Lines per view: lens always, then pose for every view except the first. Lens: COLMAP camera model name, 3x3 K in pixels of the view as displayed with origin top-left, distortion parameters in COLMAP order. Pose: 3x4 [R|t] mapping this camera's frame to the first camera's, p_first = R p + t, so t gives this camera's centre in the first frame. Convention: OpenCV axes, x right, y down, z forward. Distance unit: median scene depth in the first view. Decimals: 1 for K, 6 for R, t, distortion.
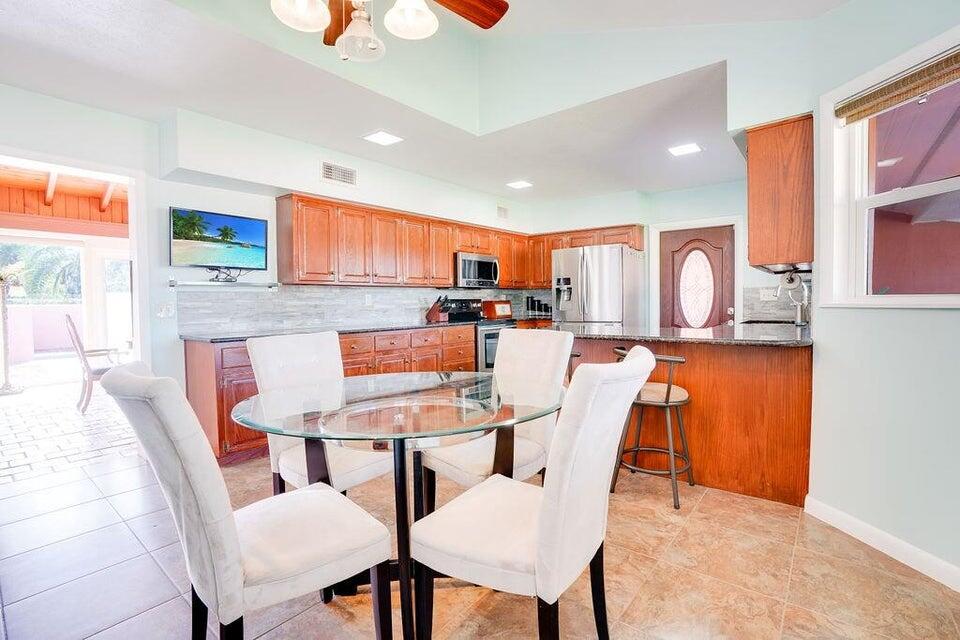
lens RADIAL K [[440.0, 0, 481.2], [0, 440.0, 315.1], [0, 0, 1]] dist [-0.035732, 0.000796]
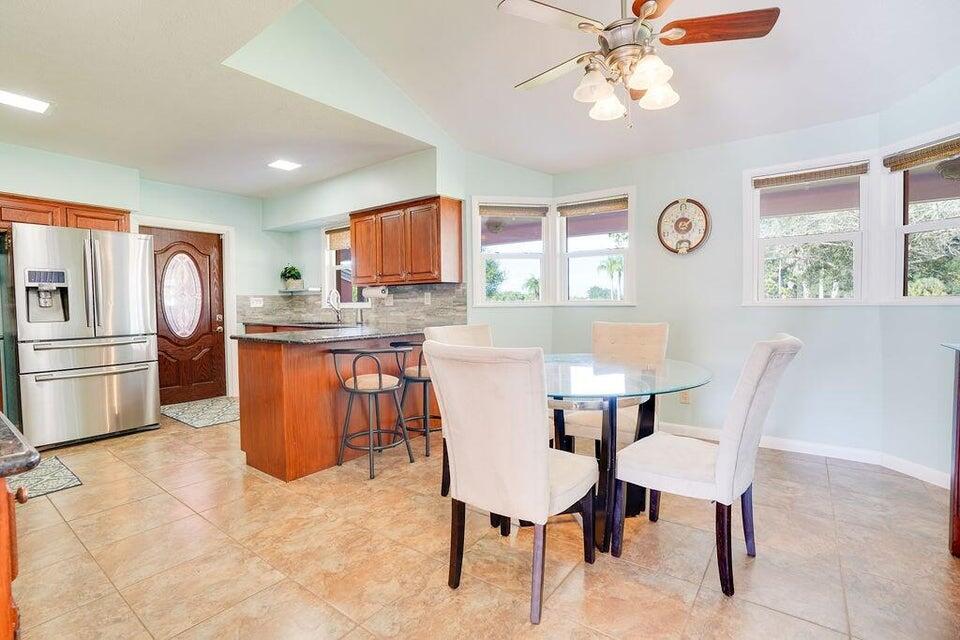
lens RADIAL K [[440.2, 0, 452.5], [0, 440.2, 314.9], [0, 0, 1]] dist [-0.001238, 0.000196]
pose [[0.006466, -0.010311, 0.999926, -0.449658], [0.044686, 0.998951, 0.010012, -0.002115], [-0.998980, 0.044618, 0.006920, 0.428497]]
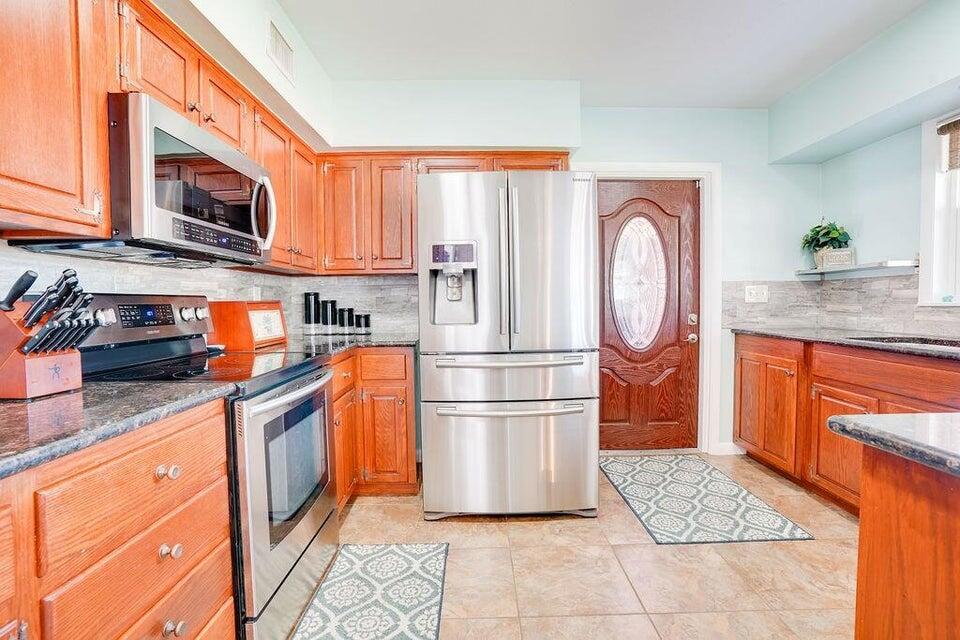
lens RADIAL K [[440.0, 0, 481.2], [0, 440.0, 315.1], [0, 0, 1]] dist [-0.035732, 0.000796]
pose [[0.773043, -0.012561, 0.634230, -0.053462], [0.018652, 0.999822, -0.002933, -0.018559], [-0.634080, 0.014097, 0.773139, 0.687677]]
